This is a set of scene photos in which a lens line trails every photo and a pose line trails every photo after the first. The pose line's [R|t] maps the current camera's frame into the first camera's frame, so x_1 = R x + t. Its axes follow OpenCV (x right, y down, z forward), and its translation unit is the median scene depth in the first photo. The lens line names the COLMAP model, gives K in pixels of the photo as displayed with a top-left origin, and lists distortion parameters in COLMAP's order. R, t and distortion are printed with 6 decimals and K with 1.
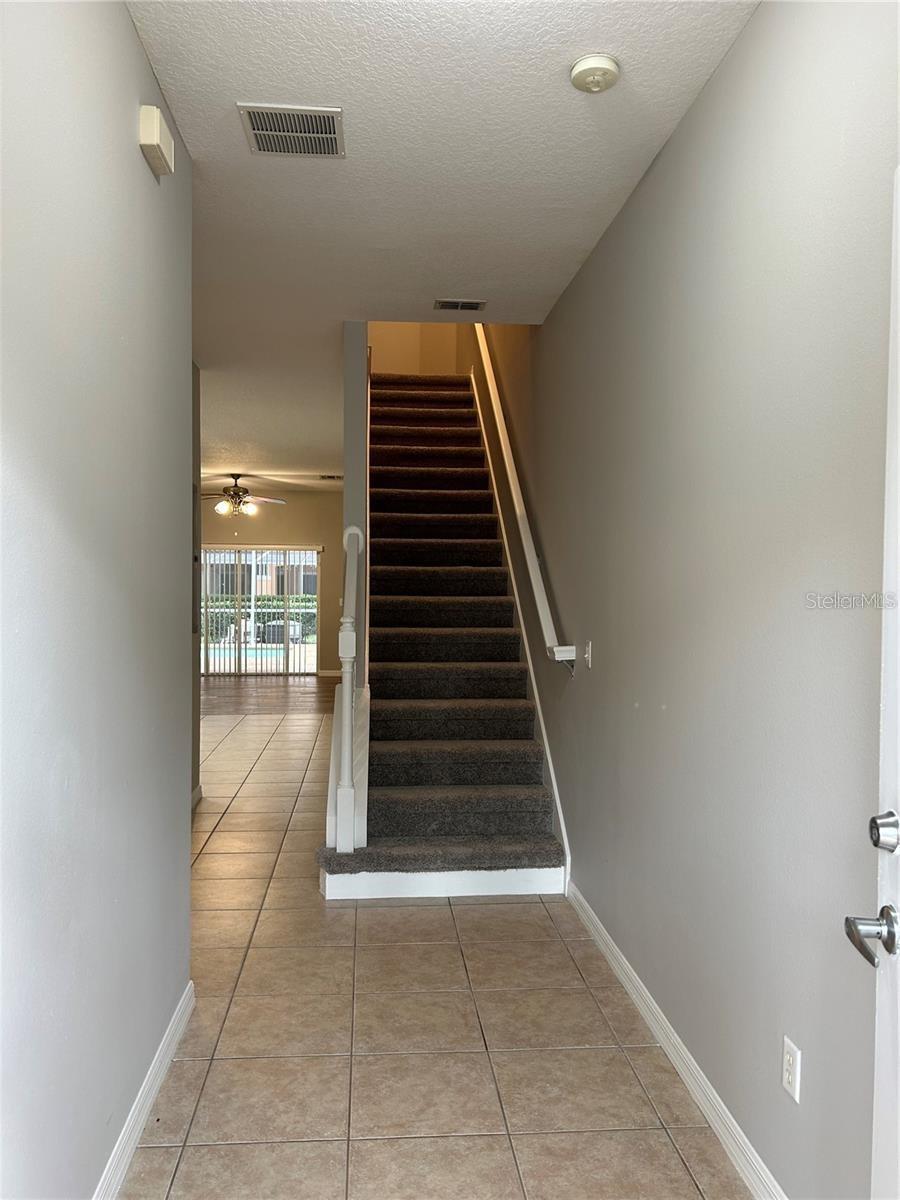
lens RADIAL K [[903.5, 0, 458.4], [0, 903.5, 603.5], [0, 0, 1]] dist [0.055255, -0.059680]
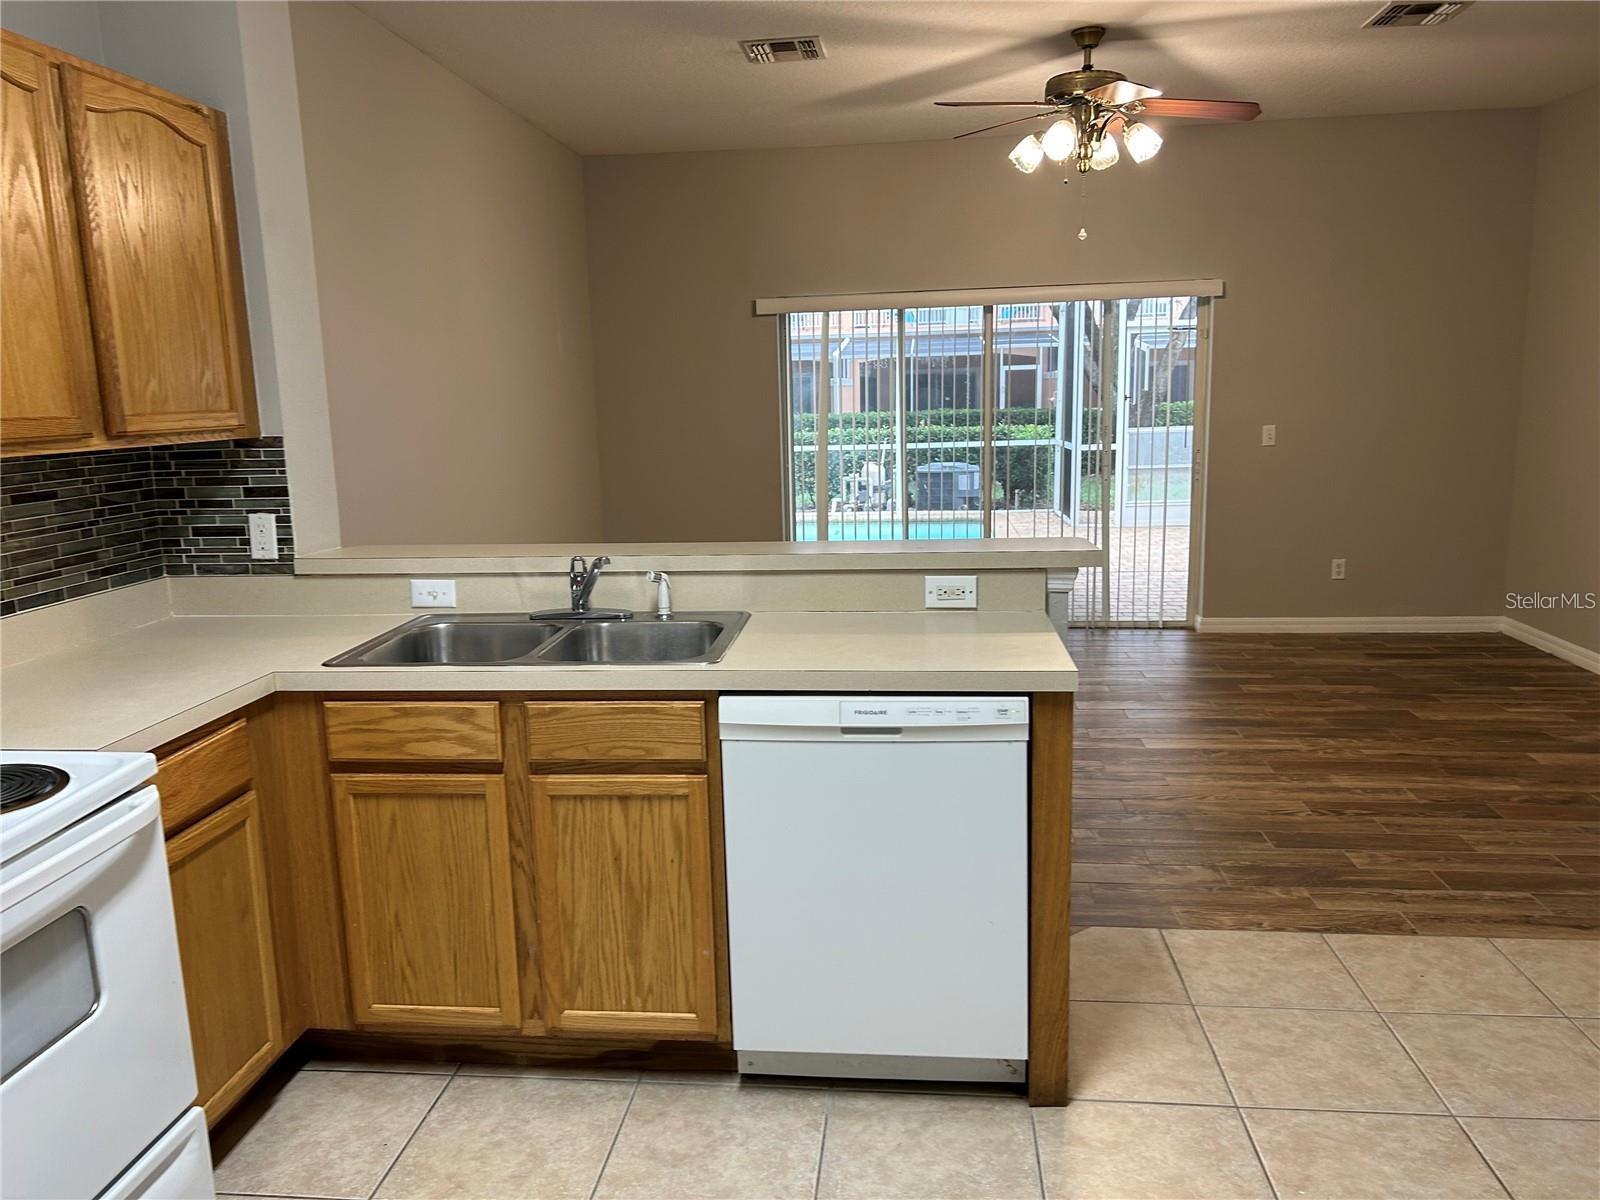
lens RADIAL K [[1204.6, 0, 785.8], [0, 1204.6, 608.1], [0, 0, 1]] dist [0.055255, -0.059680]
pose [[0.978543, 0.004672, -0.205991, -0.379471], [0.028190, 0.987306, 0.156308, -0.026063], [0.204106, -0.158761, 0.965989, 0.805771]]
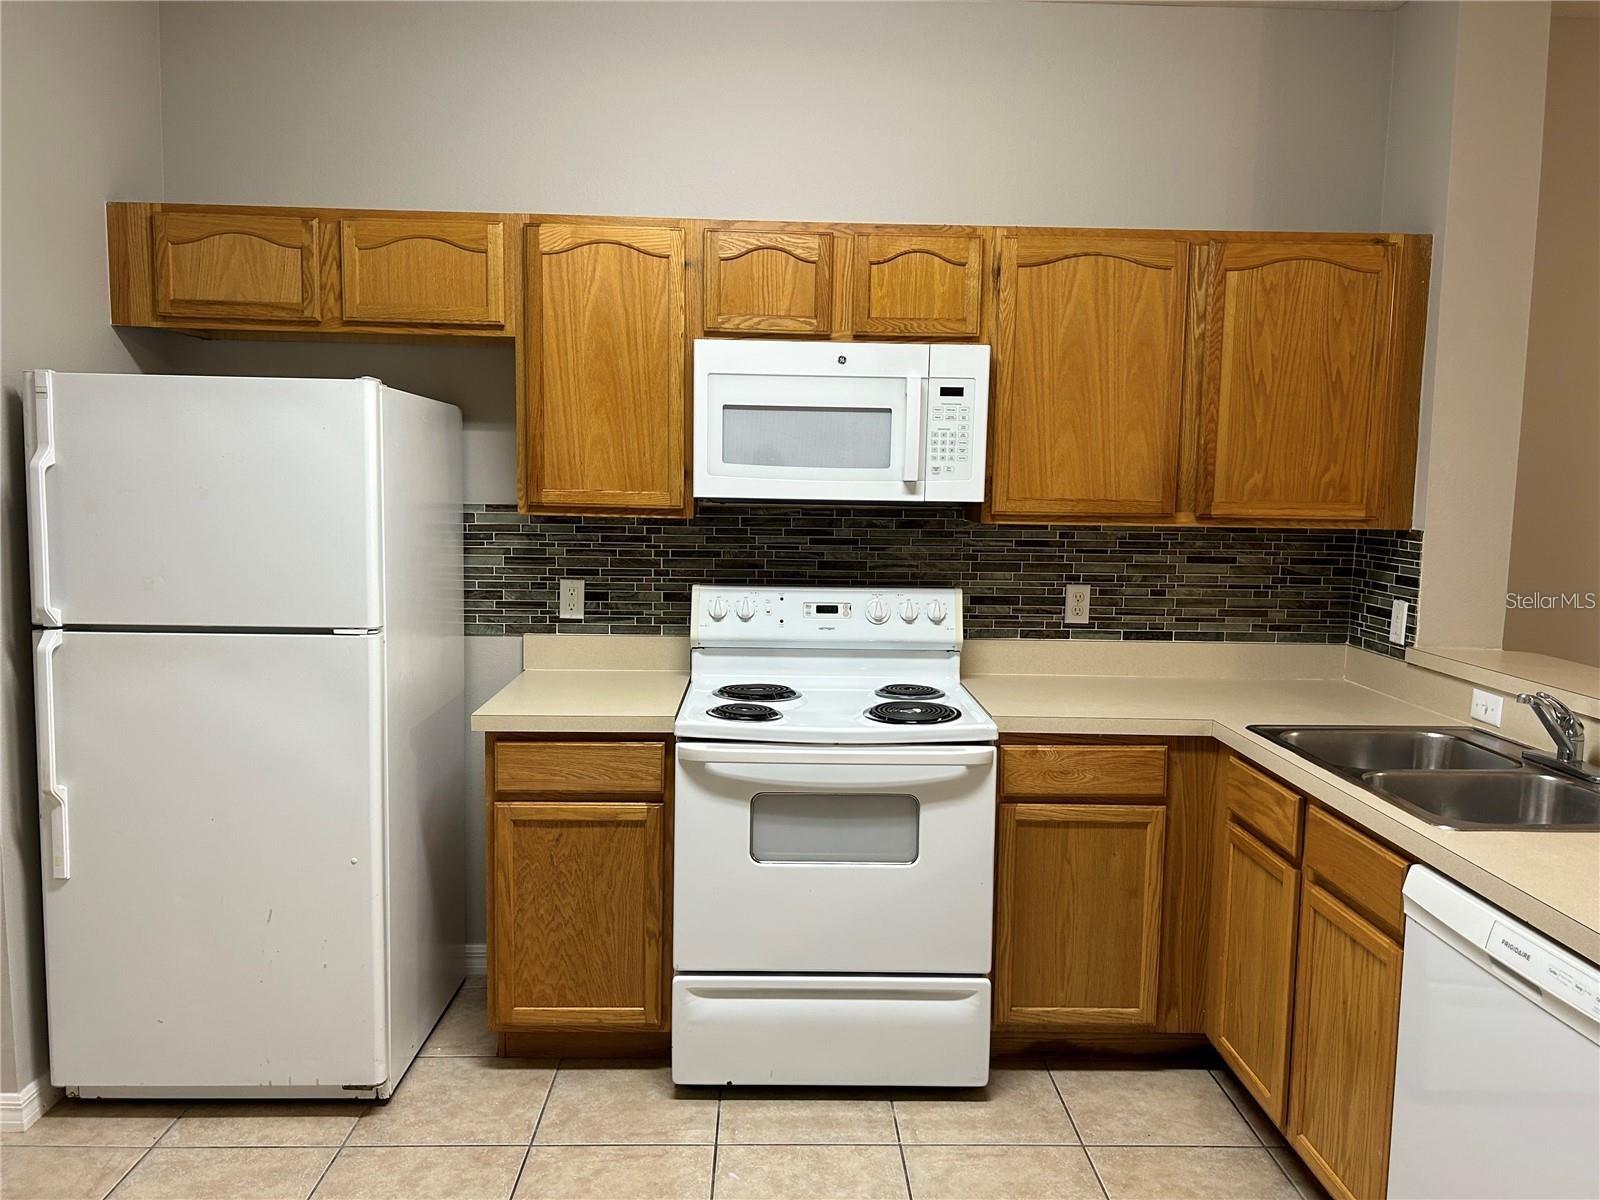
lens RADIAL K [[1204.6, 0, 800.5], [0, 1204.6, 605.9], [0, 0, 1]] dist [0.055255, -0.059680]
pose [[-0.070827, 0.100443, -0.992419, -0.195943], [-0.041062, 0.993780, 0.103511, -0.032637], [0.996643, 0.048082, -0.066263, 0.977734]]
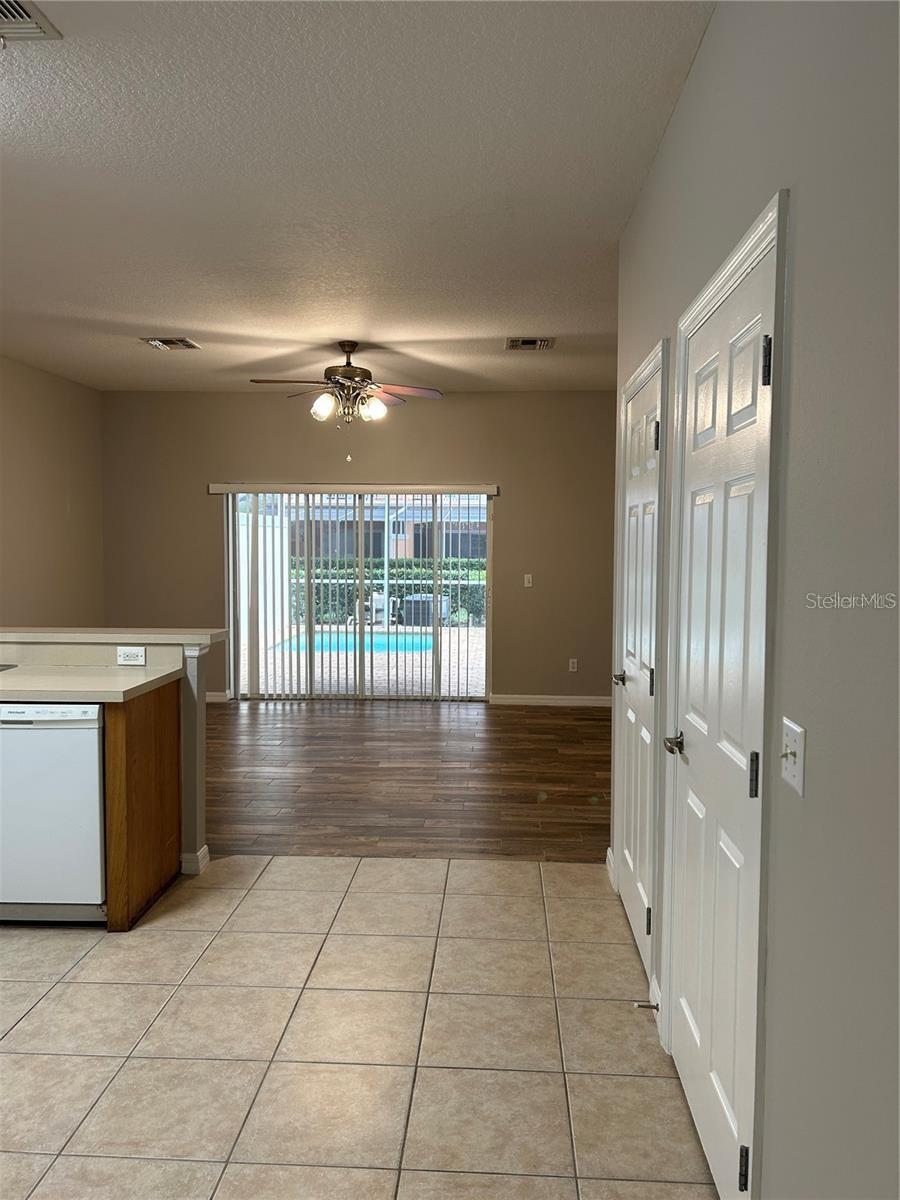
lens RADIAL K [[903.5, 0, 458.4], [0, 903.5, 600.2], [0, 0, 1]] dist [0.055255, -0.059680]
pose [[0.989097, 0.007946, -0.147050, -0.150679], [-0.001506, 0.999037, 0.043857, -0.024838], [0.147257, -0.043158, 0.988156, 0.703054]]
